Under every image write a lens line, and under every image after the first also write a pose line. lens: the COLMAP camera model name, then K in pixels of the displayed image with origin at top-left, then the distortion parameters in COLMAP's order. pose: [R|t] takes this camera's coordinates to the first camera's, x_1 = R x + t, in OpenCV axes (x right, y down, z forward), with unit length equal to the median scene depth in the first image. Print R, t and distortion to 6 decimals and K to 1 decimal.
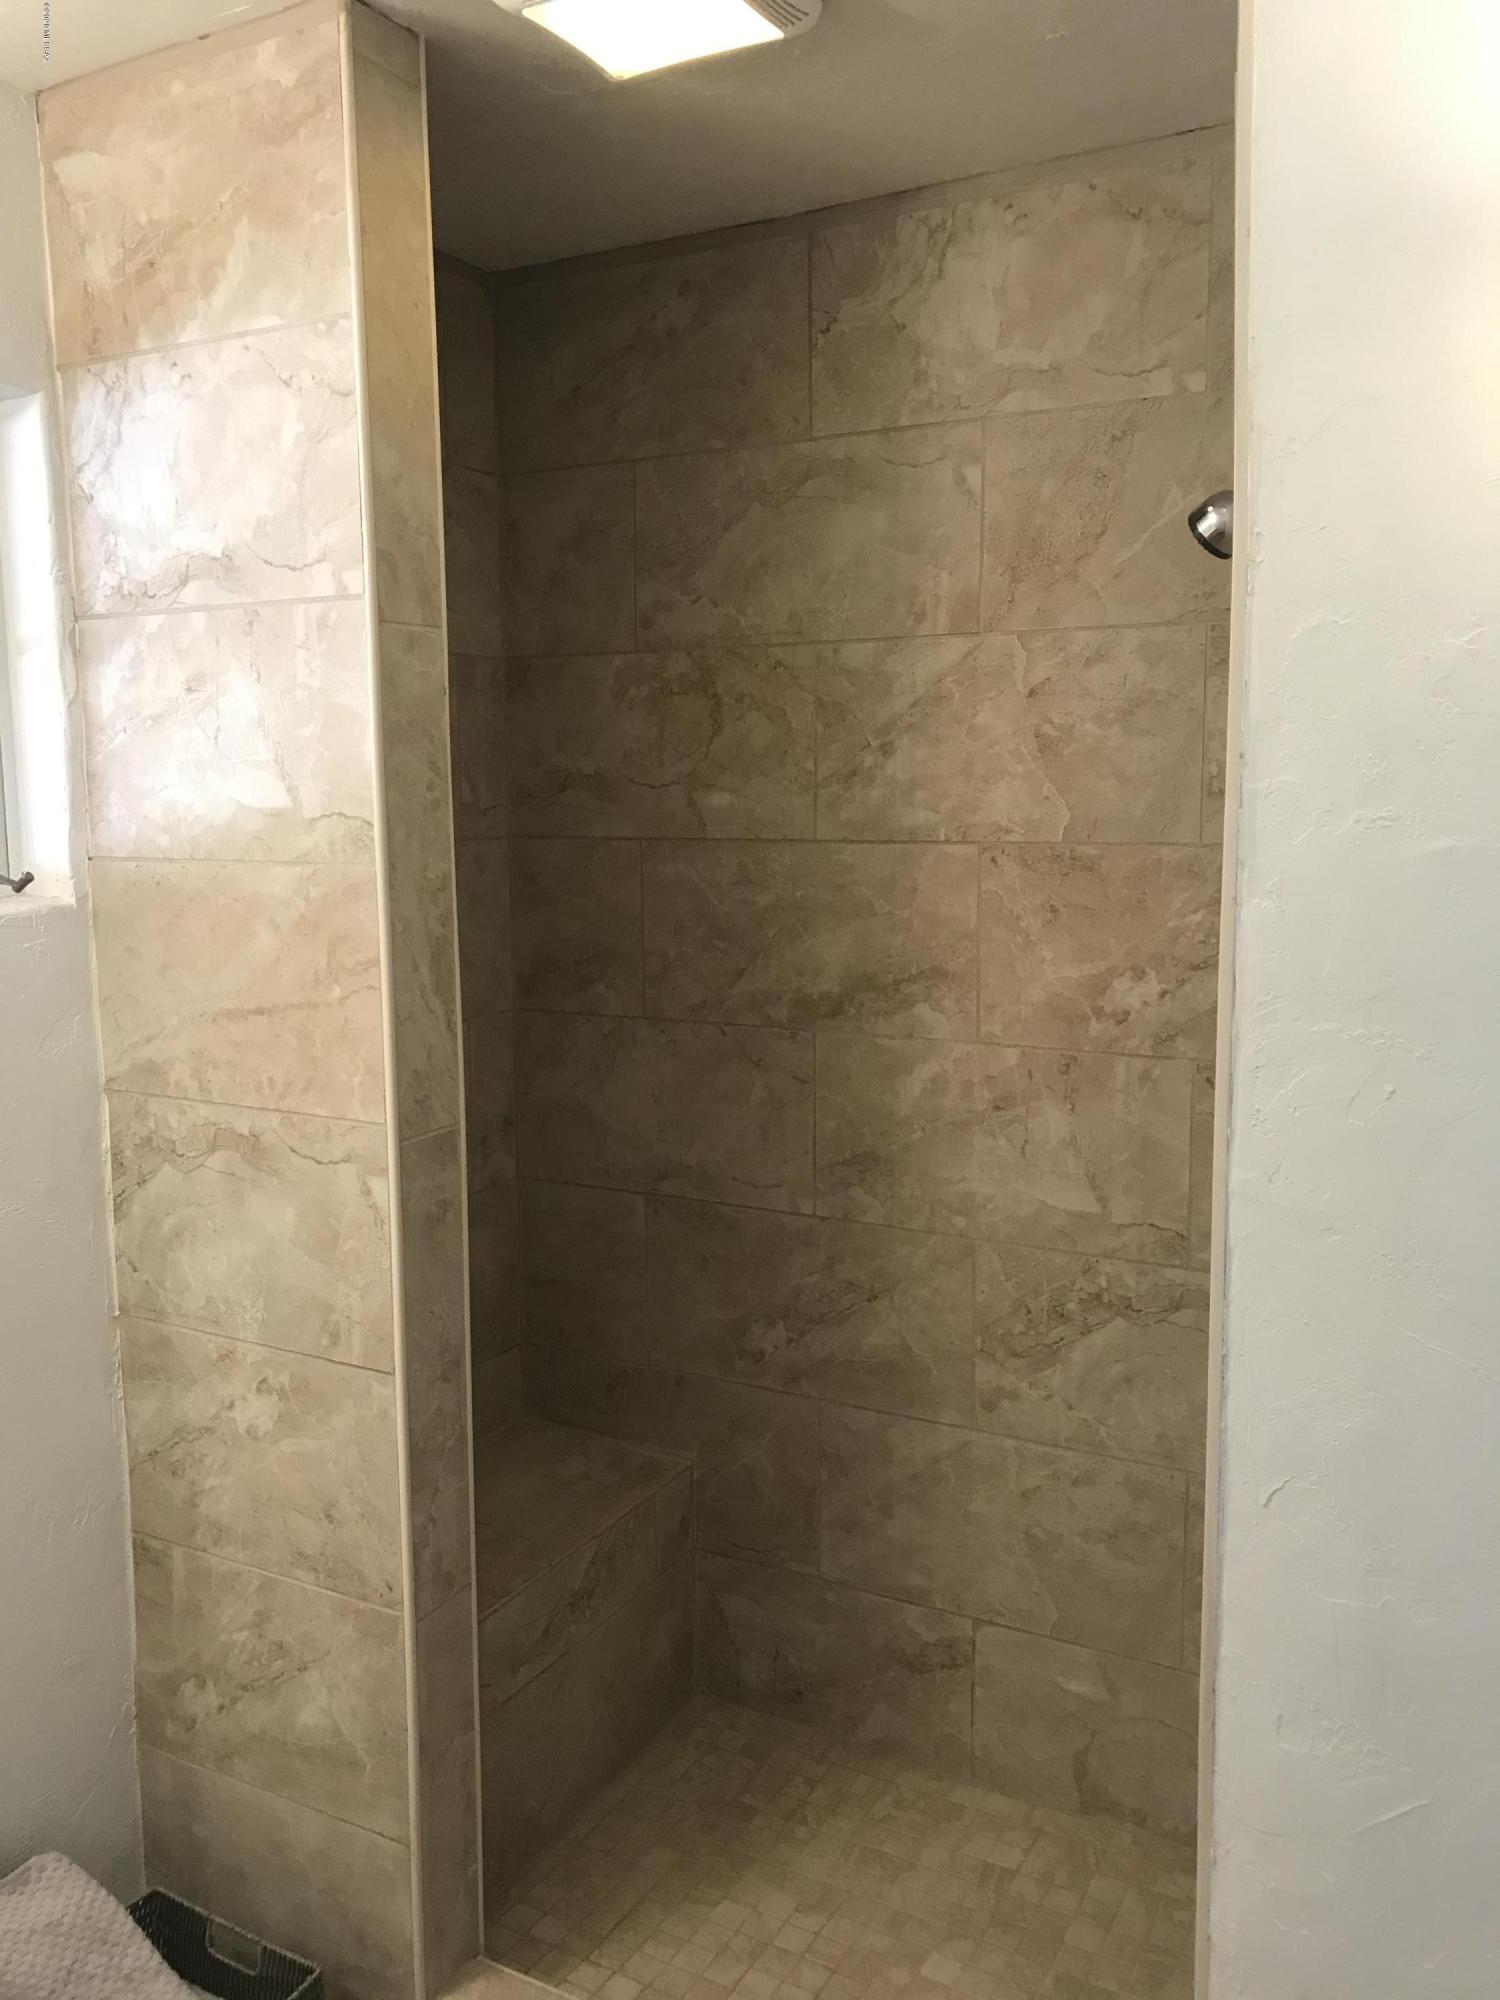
lens RADIAL K [[1642.2, 0, 749.7], [0, 1642.2, 991.1], [0, 0, 1]] dist [0.045145, -0.051021]
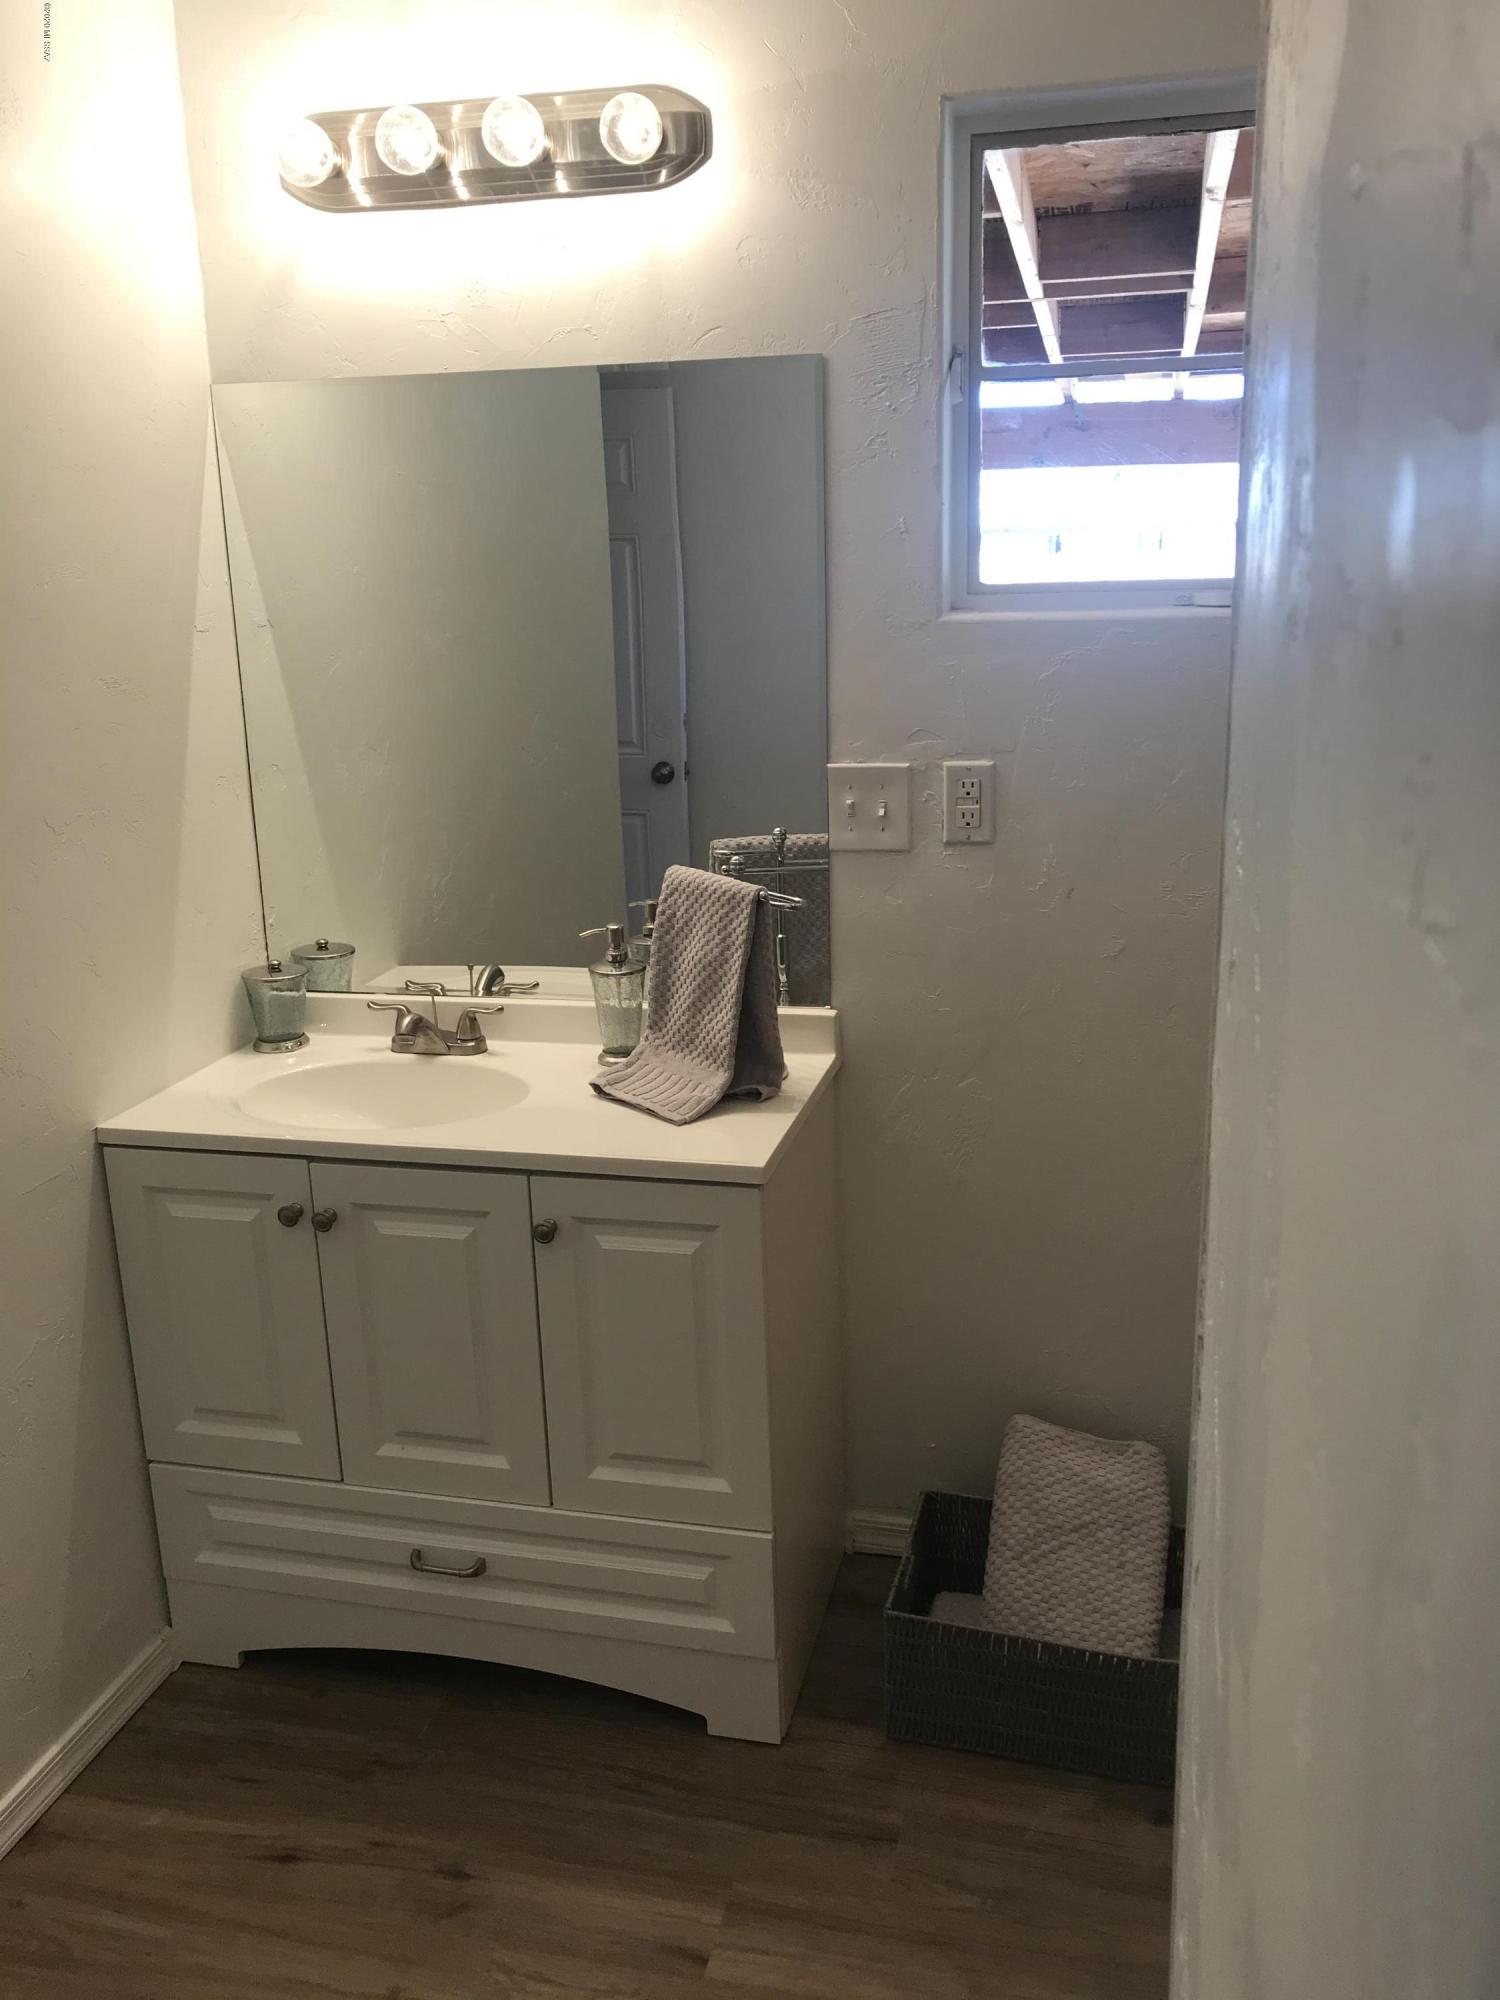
lens RADIAL K [[1642.2, 0, 751.9], [0, 1642.2, 1001.8], [0, 0, 1]] dist [0.045145, -0.051021]
pose [[0.269782, 0.251870, -0.929397, 0.483757], [-0.105475, 0.967107, 0.231473, -0.017714], [0.957127, 0.035581, 0.287474, 0.381749]]
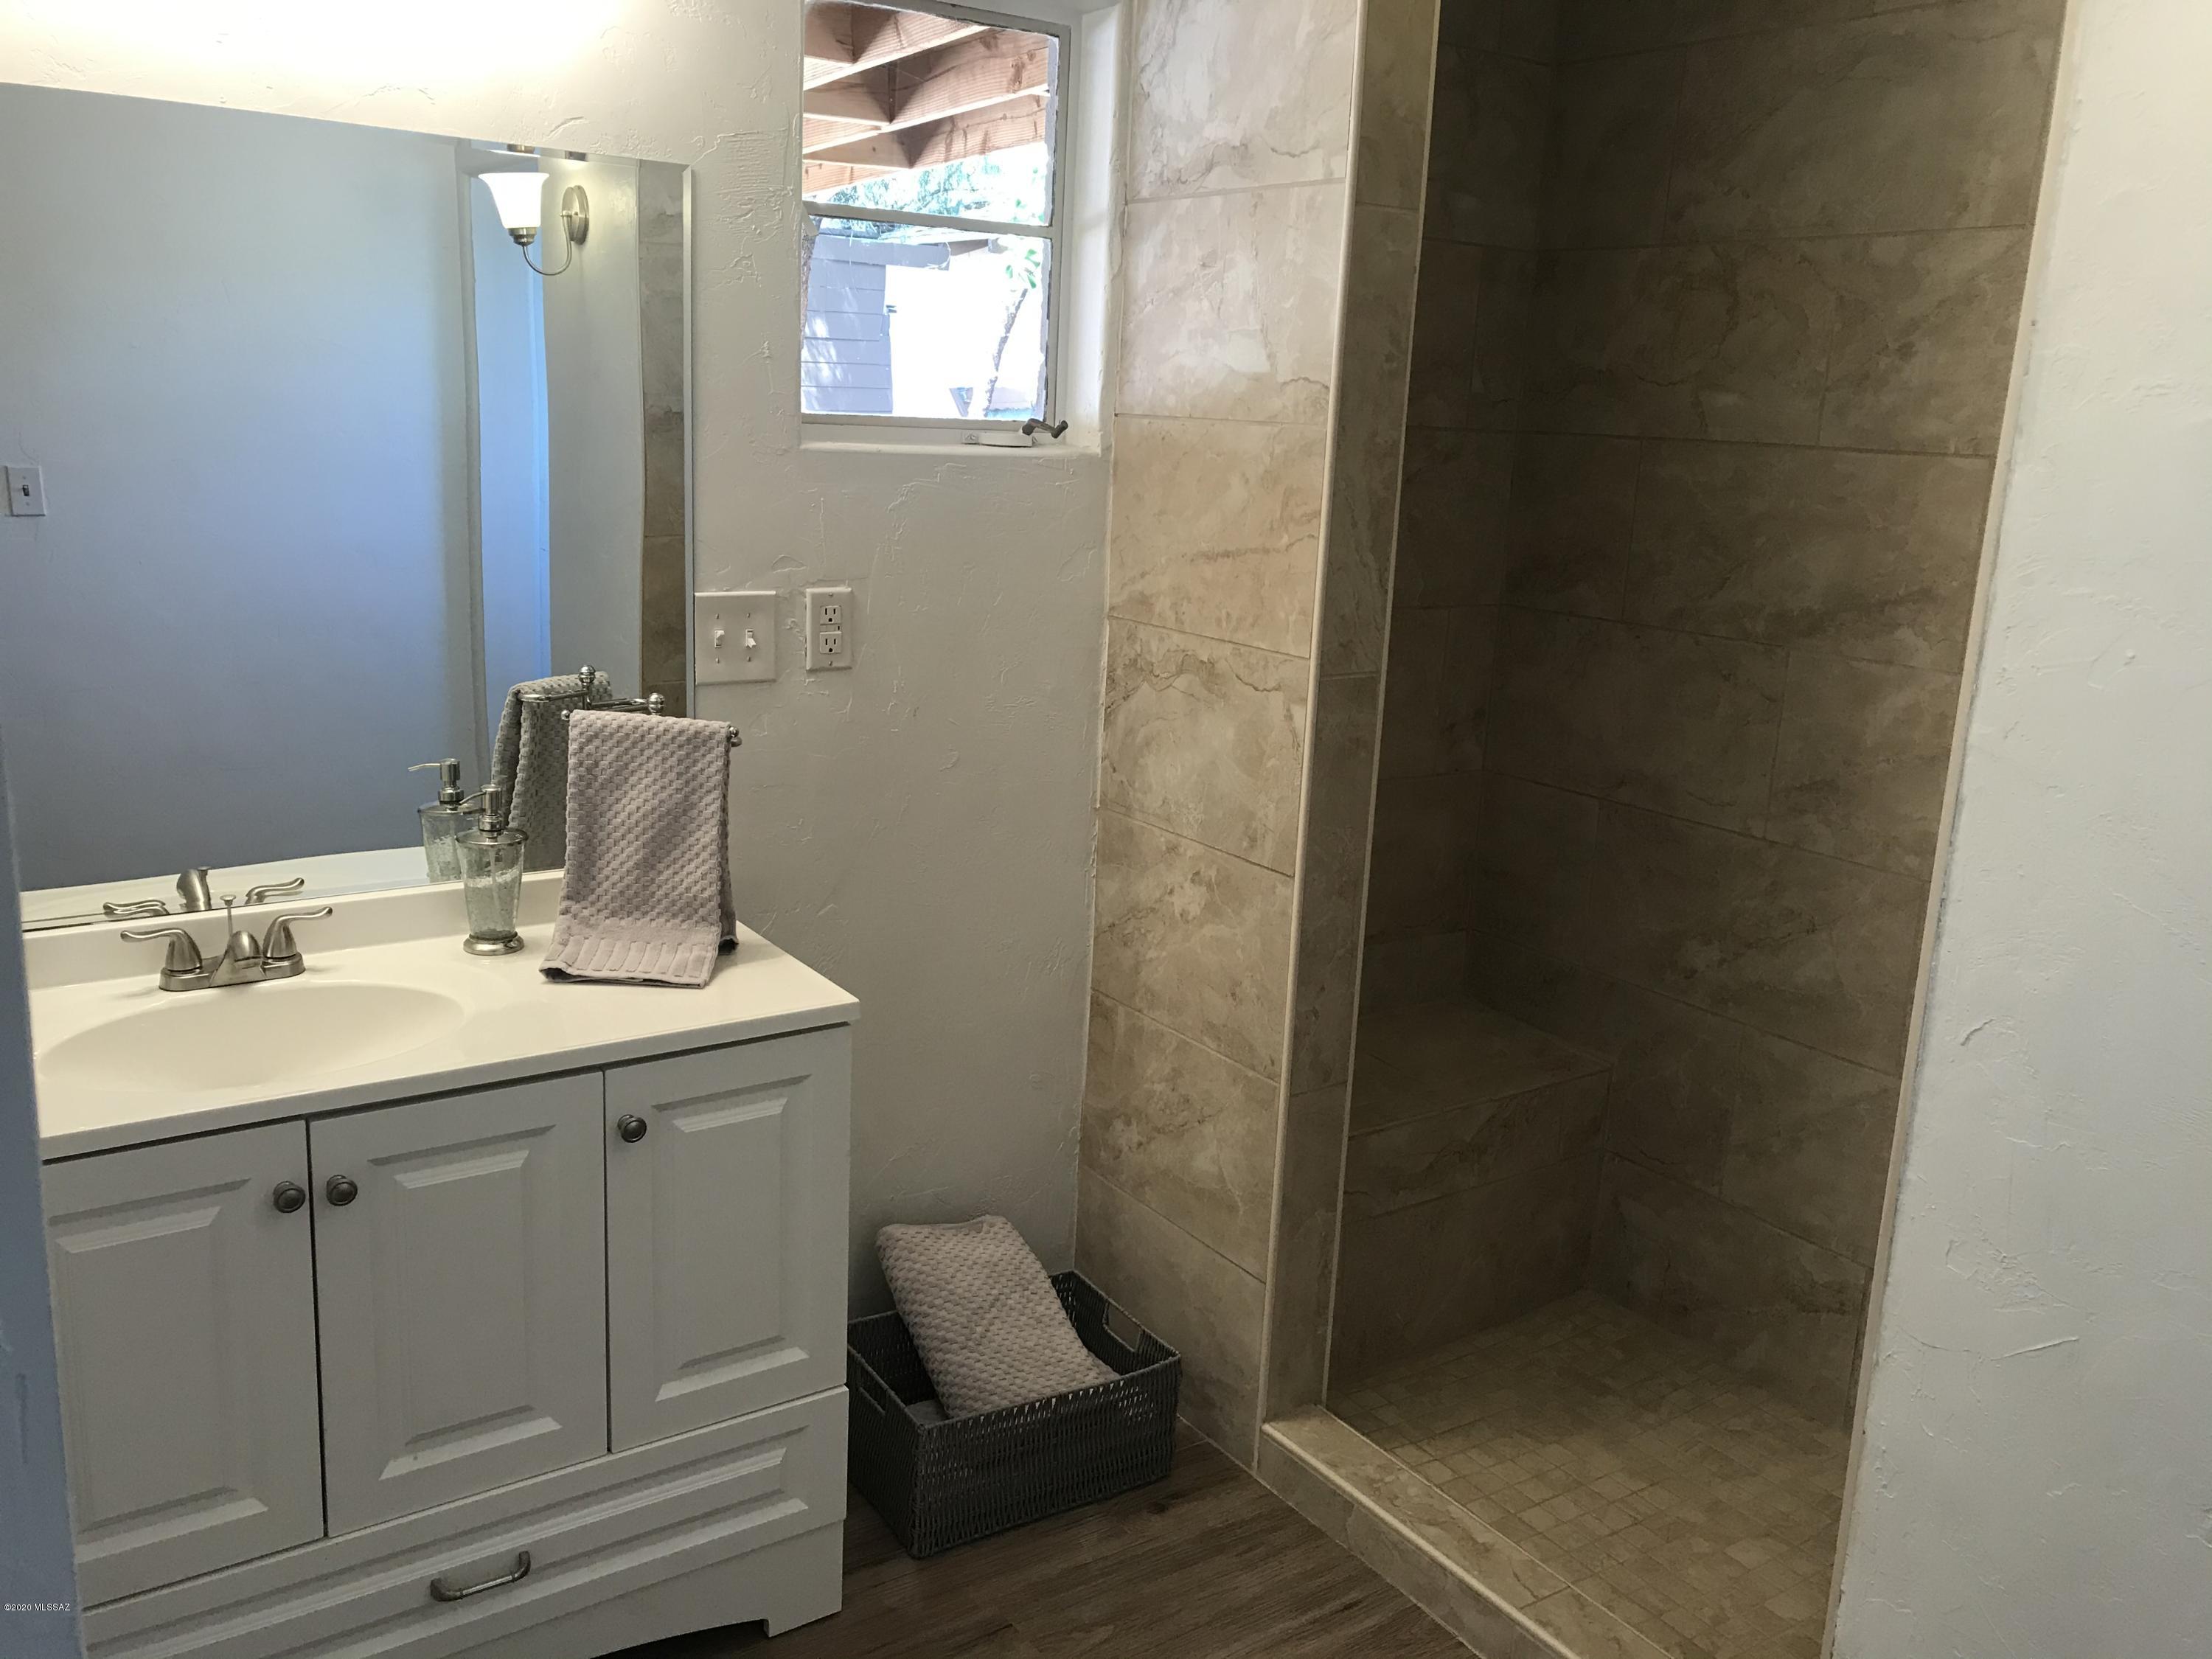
lens RADIAL K [[1816.2, 0, 1111.9], [0, 1816.2, 824.7], [0, 0, 1]] dist [0.045145, -0.051021]
pose [[0.896346, 0.149040, -0.417554, 0.179156], [-0.111410, 0.987301, 0.113245, 0.060597], [0.429130, -0.054987, 0.901567, -0.181061]]
